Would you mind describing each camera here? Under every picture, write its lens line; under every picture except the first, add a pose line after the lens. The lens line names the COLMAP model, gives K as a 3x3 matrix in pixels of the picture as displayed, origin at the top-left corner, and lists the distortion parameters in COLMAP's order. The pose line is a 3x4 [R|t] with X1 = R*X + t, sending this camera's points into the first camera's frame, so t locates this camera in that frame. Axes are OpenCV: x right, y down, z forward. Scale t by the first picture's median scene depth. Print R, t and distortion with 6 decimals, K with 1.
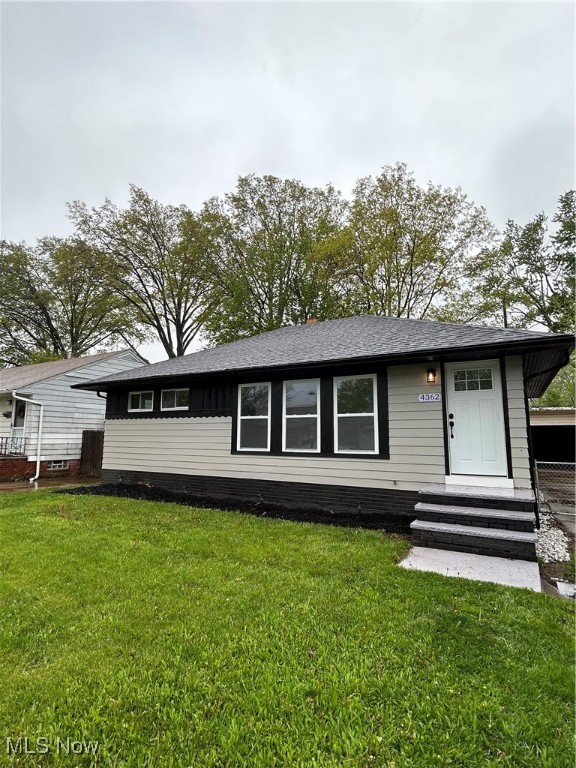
lens RADIAL K [[392.4, 0, 288.0], [0, 392.4, 384.0], [0, 0, 1]] dist [0.002777, -0.008911]
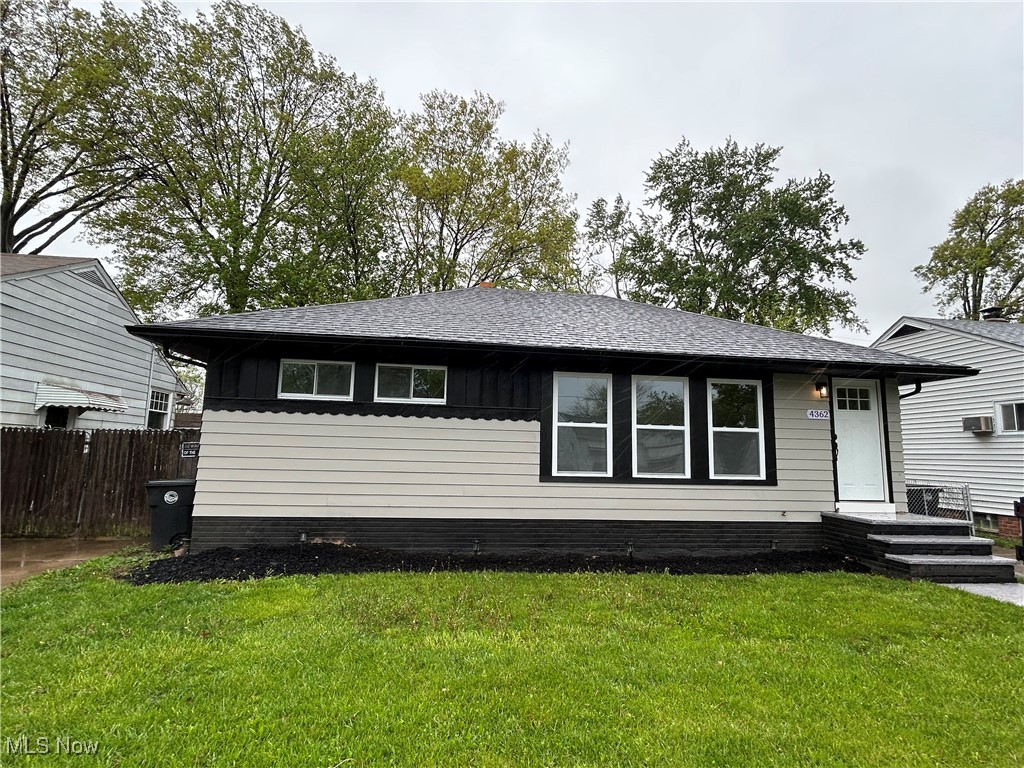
lens RADIAL K [[523.3, 0, 512.0], [0, 523.3, 384.0], [0, 0, 1]] dist [0.002777, -0.008911]
pose [[0.797647, 0.092596, 0.595974, -0.697212], [-0.100104, 0.994764, -0.020577, 0.046354], [-0.594759, -0.043246, 0.802740, 0.368833]]
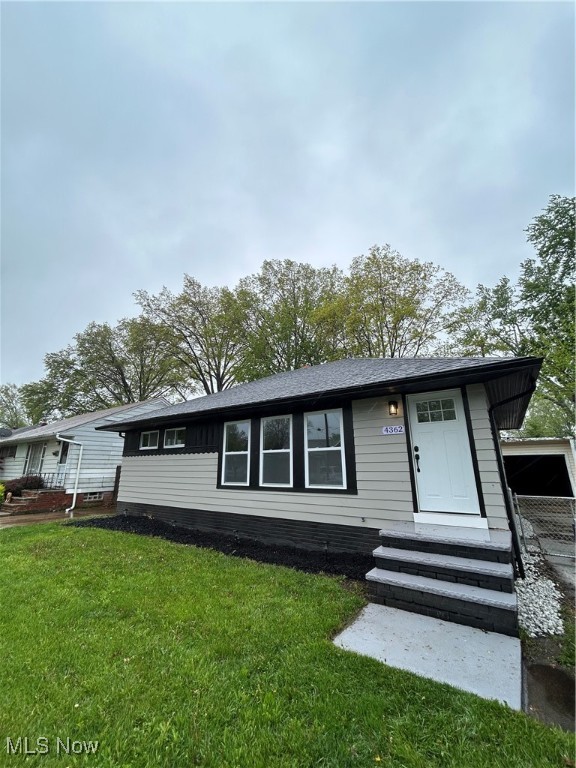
lens RADIAL K [[308.6, 0, 288.0], [0, 308.6, 384.0], [0, 0, 1]] dist [-0.001789, 0.000789]
pose [[0.996157, -0.034966, -0.080298, 0.127258], [0.024316, 0.991219, -0.129978, 0.010923], [0.084138, 0.127526, 0.988260, 0.150264]]
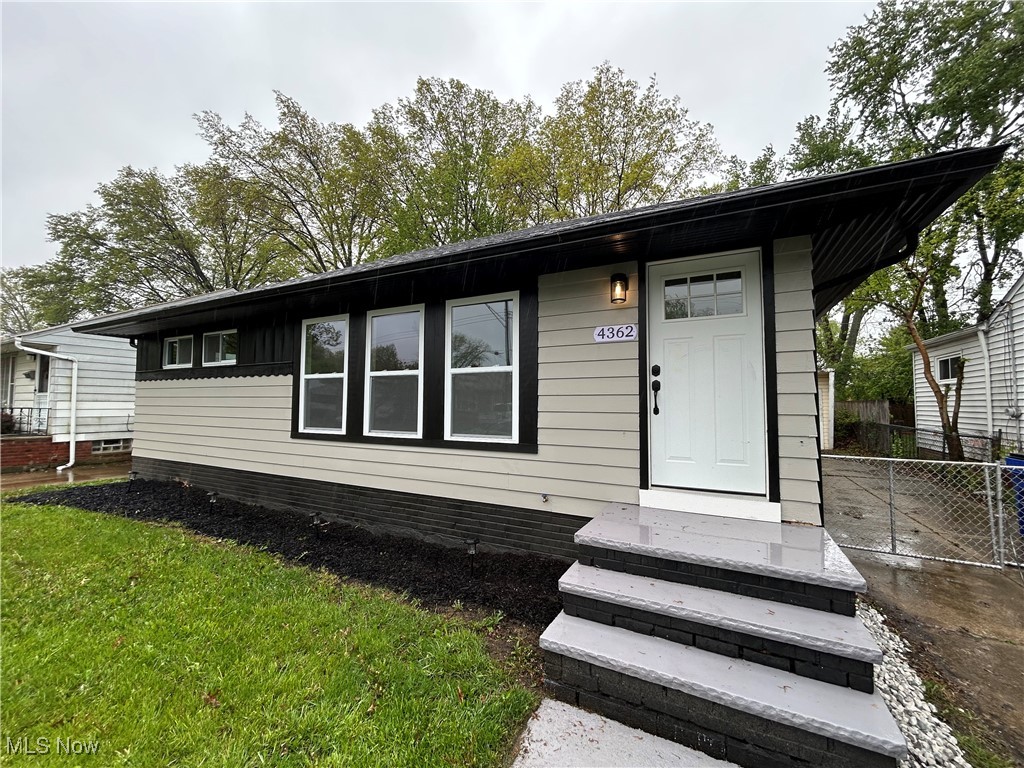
lens RADIAL K [[413.3, 0, 512.0], [0, 413.3, 384.0], [0, 0, 1]] dist [-0.000706, 0.000042]
pose [[0.998978, 0.002372, 0.045144, 0.161470], [-0.006168, 0.996436, 0.084129, 0.043244], [-0.044784, -0.084321, 0.995432, 0.373153]]
